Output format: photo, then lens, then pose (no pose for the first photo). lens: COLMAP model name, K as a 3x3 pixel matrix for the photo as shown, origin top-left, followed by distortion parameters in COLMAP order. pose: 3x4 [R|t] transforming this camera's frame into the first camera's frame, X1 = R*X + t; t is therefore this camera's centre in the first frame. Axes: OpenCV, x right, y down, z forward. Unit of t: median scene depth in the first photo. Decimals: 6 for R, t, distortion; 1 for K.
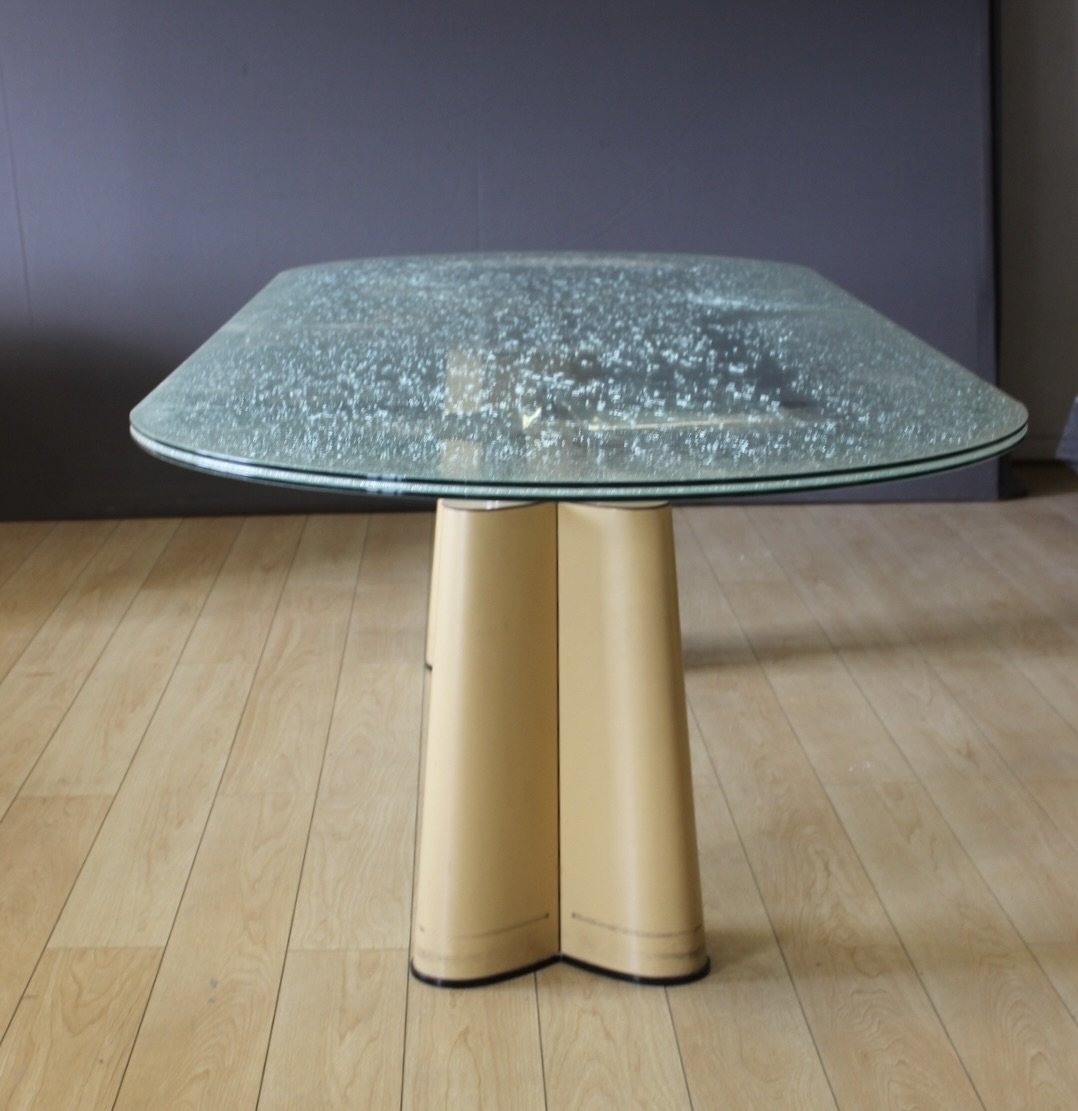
lens RADIAL K [[2327.9, 0, 529.4], [0, 2327.9, 551.4], [0, 0, 1]] dist [-0.066398, 0.000000]
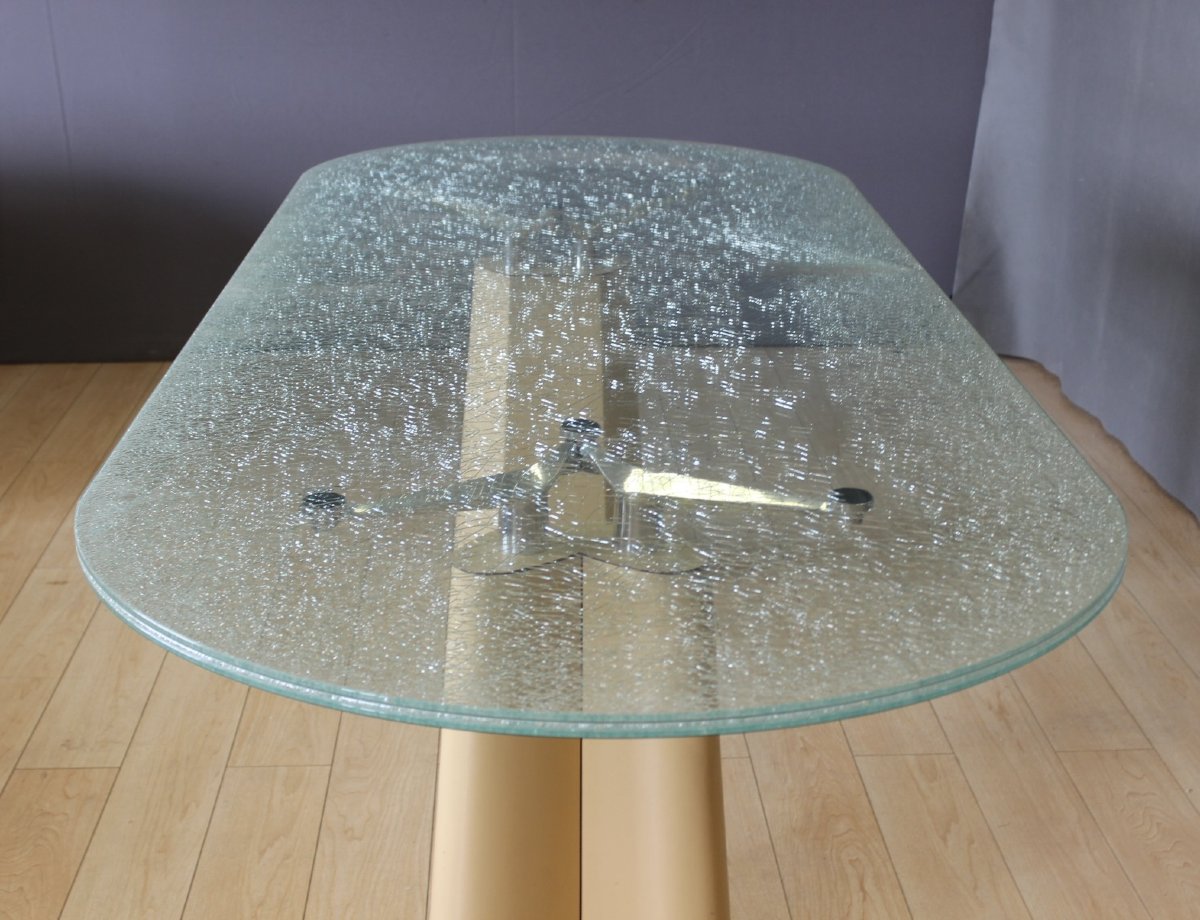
lens RADIAL K [[1885.0, 0, 667.5], [0, 1885.0, 416.4], [0, 0, 1]] dist [-0.036911, 0.000000]
pose [[0.998560, 0.009840, 0.052745, 0.005173], [-0.015868, 0.993224, 0.115130, -0.137872], [-0.051255, -0.115801, 0.991949, 0.248686]]
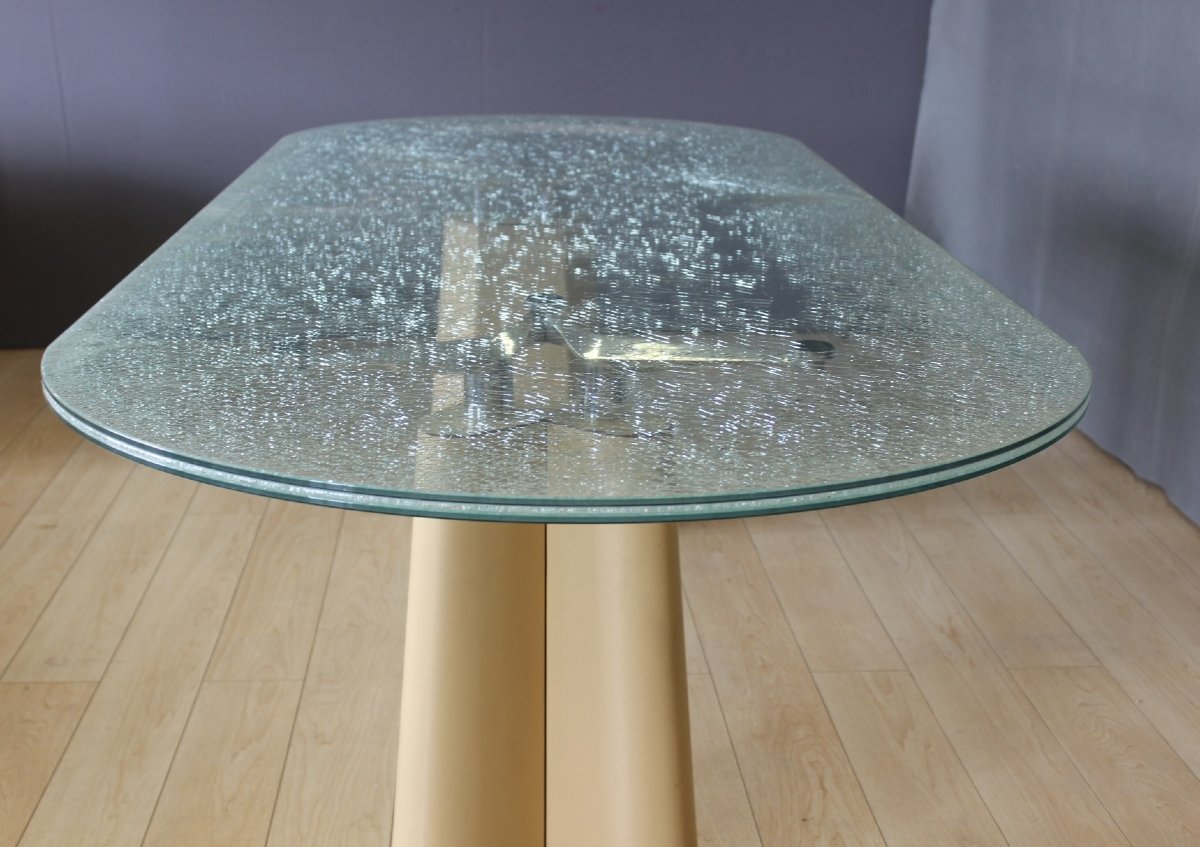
lens RADIAL K [[1711.1, 0, 611.3], [0, 1711.1, 400.9], [0, 0, 1]] dist [-0.043277, 0.000000]
pose [[0.999027, 0.008935, 0.043187, 0.007166], [-0.011719, 0.997839, 0.064652, -0.066579], [-0.042516, -0.065095, 0.996973, 0.289483]]
